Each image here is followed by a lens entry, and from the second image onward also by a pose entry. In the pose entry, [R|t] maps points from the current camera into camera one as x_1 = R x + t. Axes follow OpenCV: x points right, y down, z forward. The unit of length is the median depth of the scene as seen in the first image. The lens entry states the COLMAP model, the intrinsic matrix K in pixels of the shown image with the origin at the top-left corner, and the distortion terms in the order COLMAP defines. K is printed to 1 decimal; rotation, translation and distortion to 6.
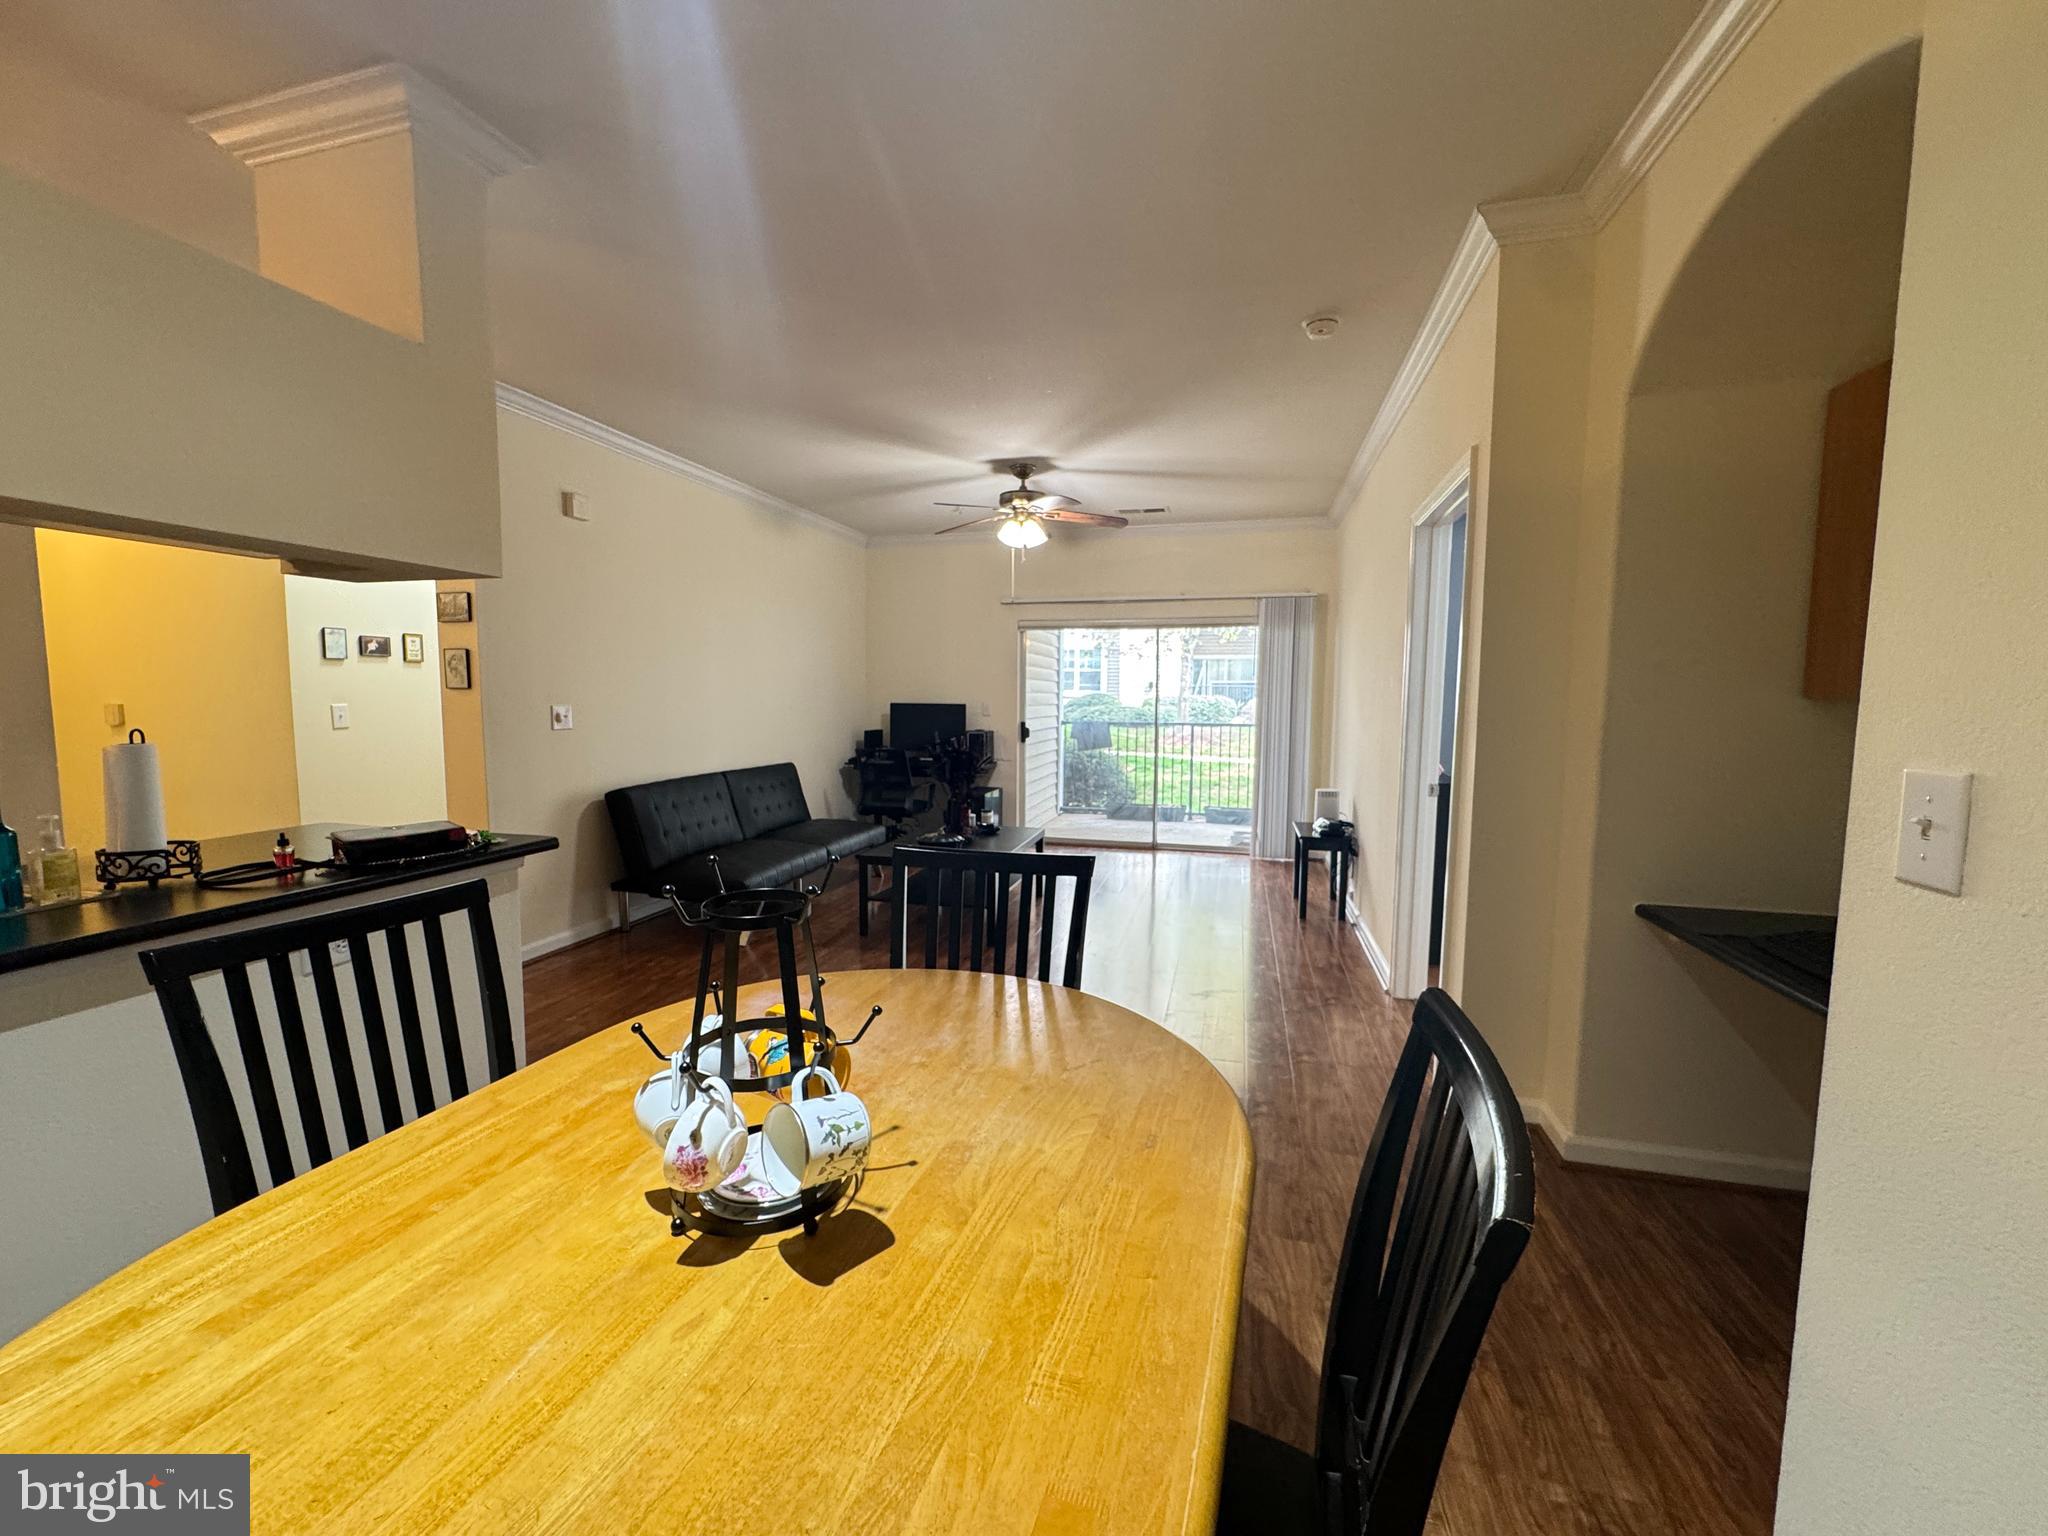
lens RADIAL K [[822.0, 0, 1021.3], [0, 822.0, 768.3], [0, 0, 1]] dist [-0.001659, -0.000250]
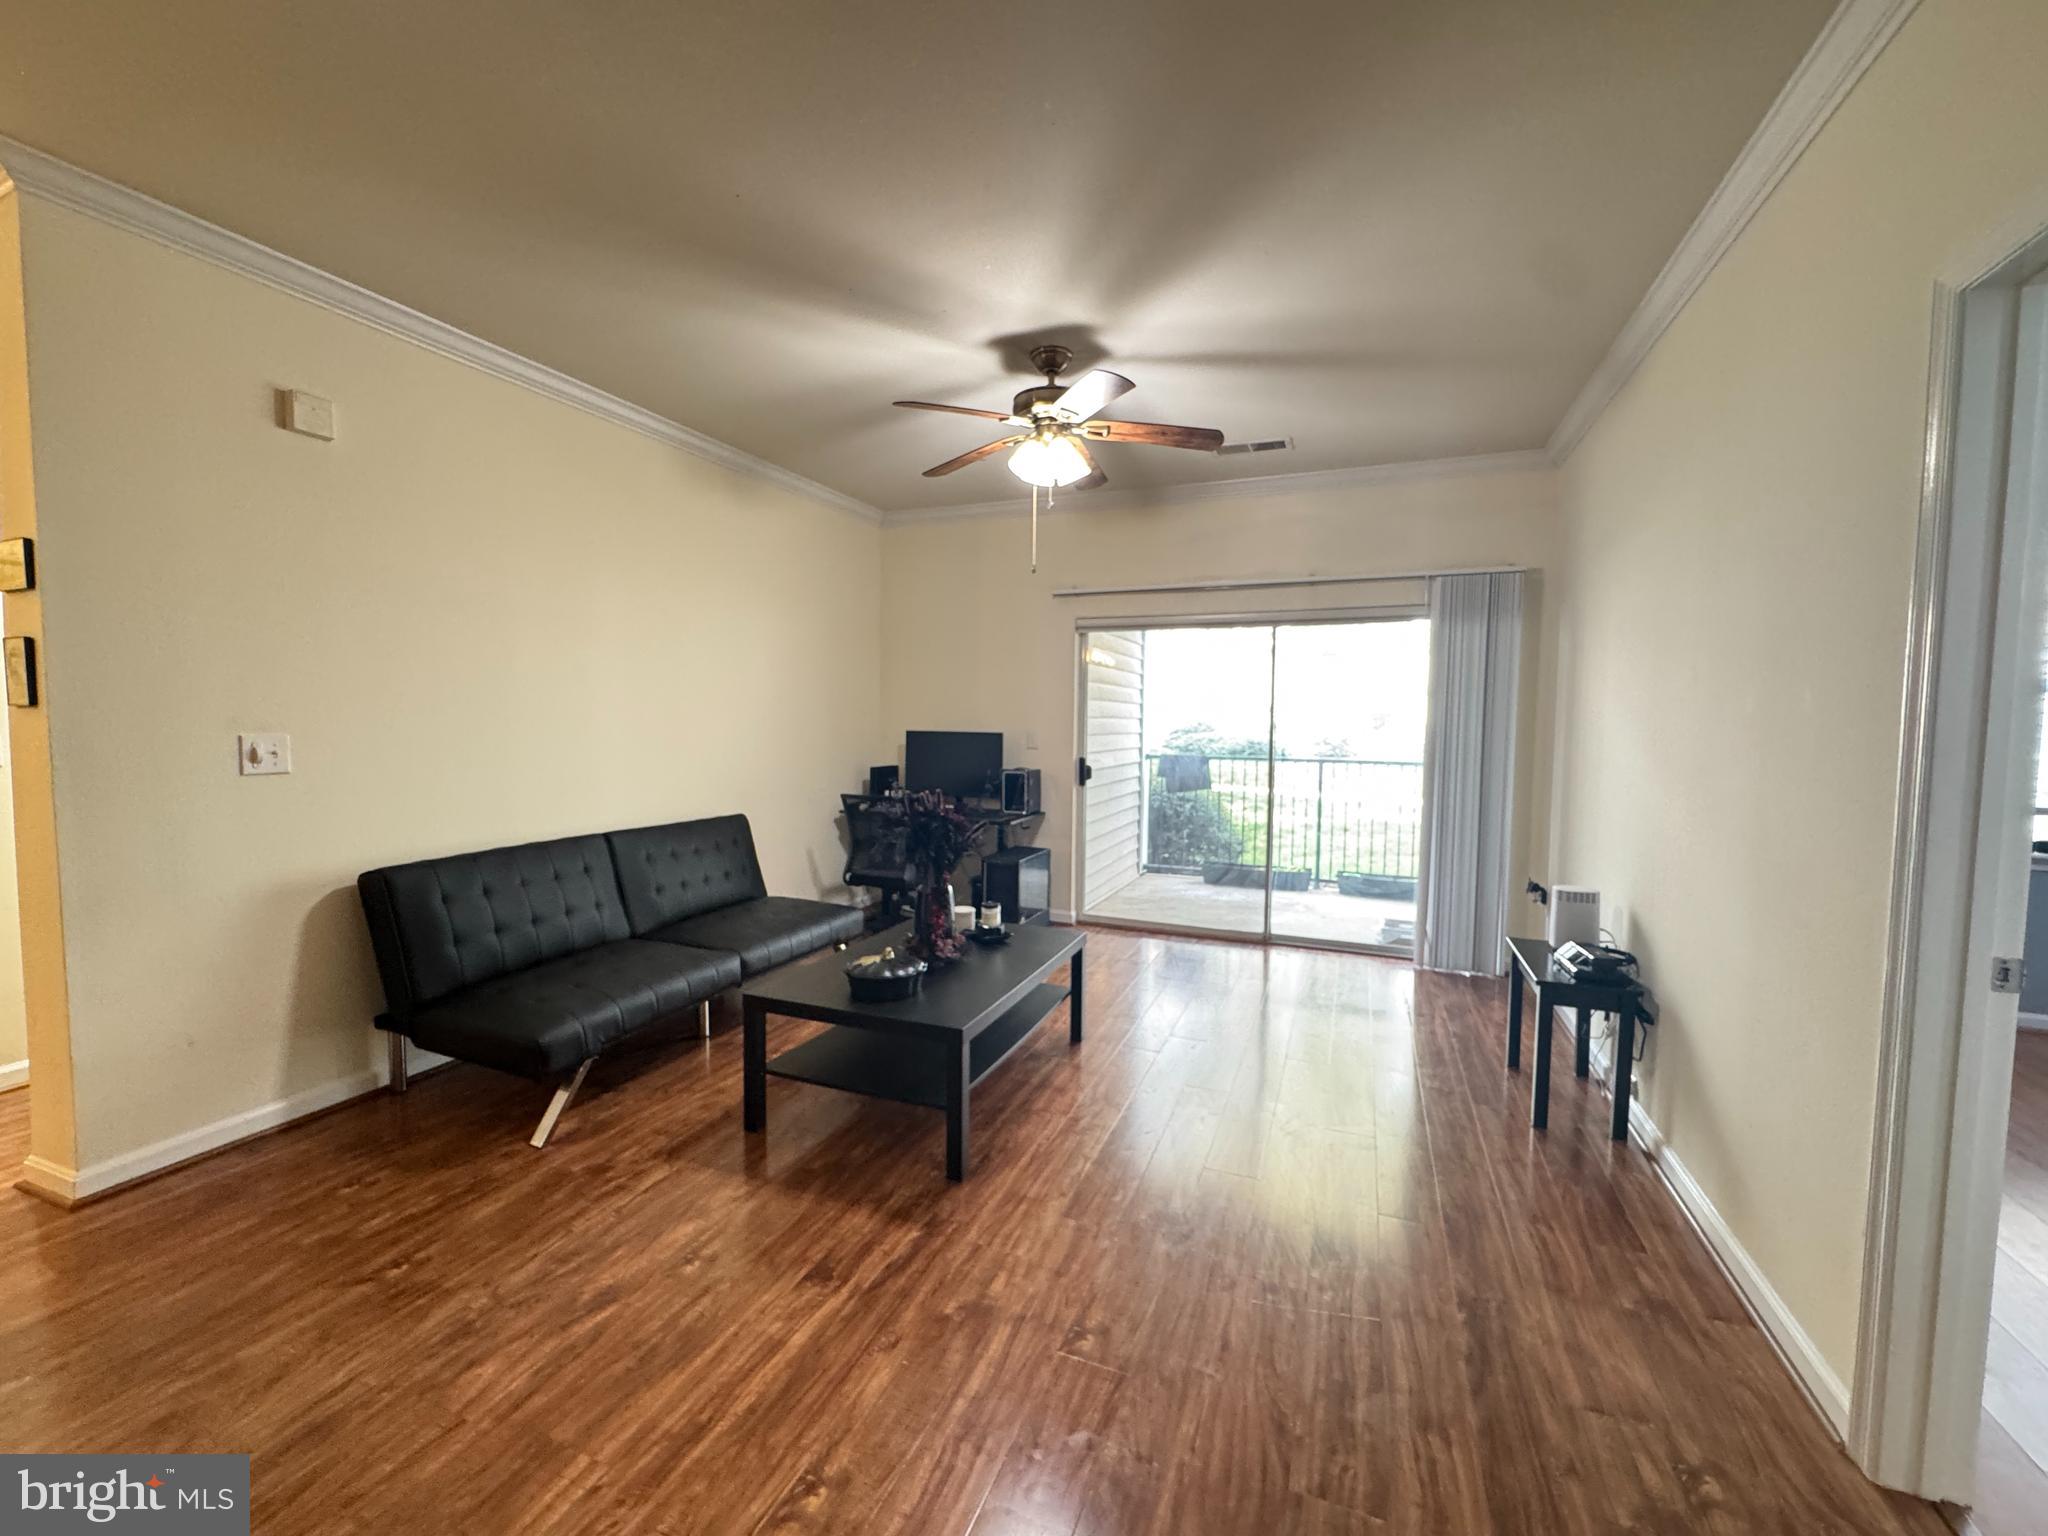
lens RADIAL K [[822.0, 0, 1020.4], [0, 822.0, 770.3], [0, 0, 1]] dist [-0.001659, -0.000250]
pose [[0.990788, 0.012712, -0.134825, 0.052688], [-0.016449, 0.999510, -0.026646, -0.028523], [0.134420, 0.028618, 0.990511, 0.310397]]
